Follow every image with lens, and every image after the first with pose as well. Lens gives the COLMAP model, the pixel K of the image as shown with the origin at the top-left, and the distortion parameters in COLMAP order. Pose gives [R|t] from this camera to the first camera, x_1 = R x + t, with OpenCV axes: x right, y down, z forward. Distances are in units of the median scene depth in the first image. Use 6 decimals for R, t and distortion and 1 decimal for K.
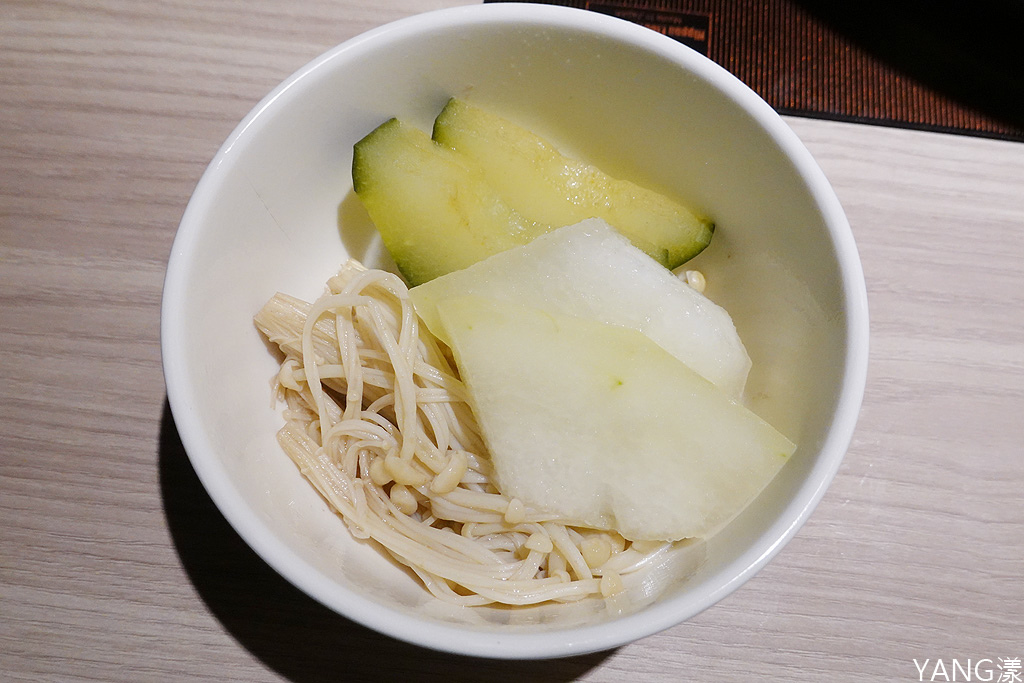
lens RADIAL K [[904.1, 0, 512.0], [0, 904.1, 341.5], [0, 0, 1]] dist [0.002796, -0.007603]
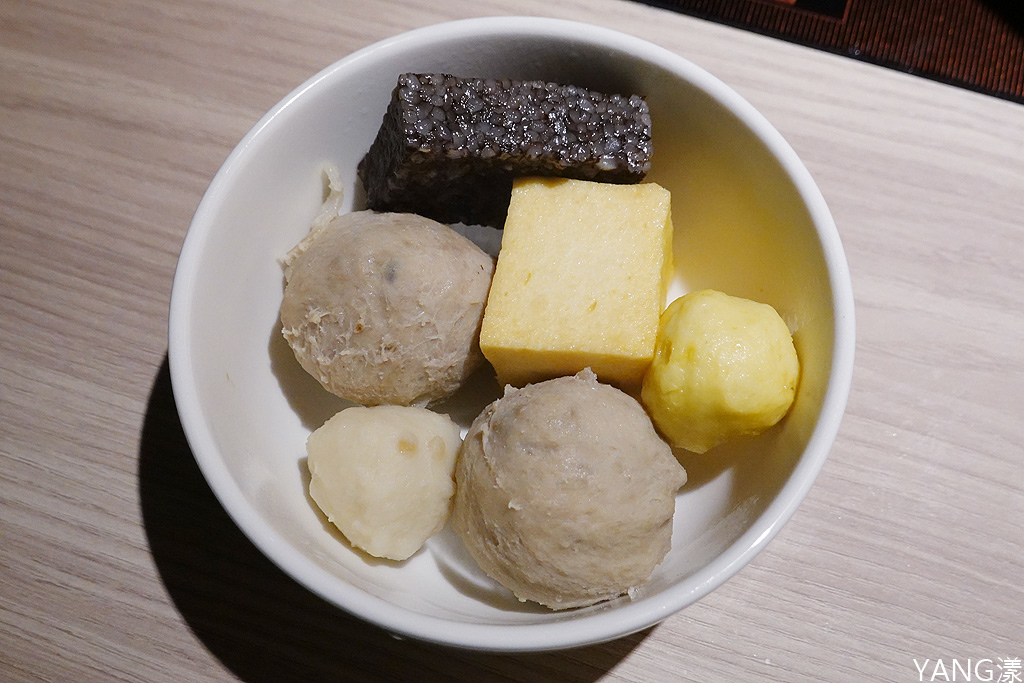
lens RADIAL K [[1223.9, 0, 512.0], [0, 1223.9, 341.5], [0, 0, 1]] dist [-0.017043, -0.041644]
pose [[0.980286, 0.174490, -0.092695, 0.057719], [-0.180959, 0.981230, -0.066638, 0.220193], [0.079327, 0.082098, 0.993462, -0.347053]]
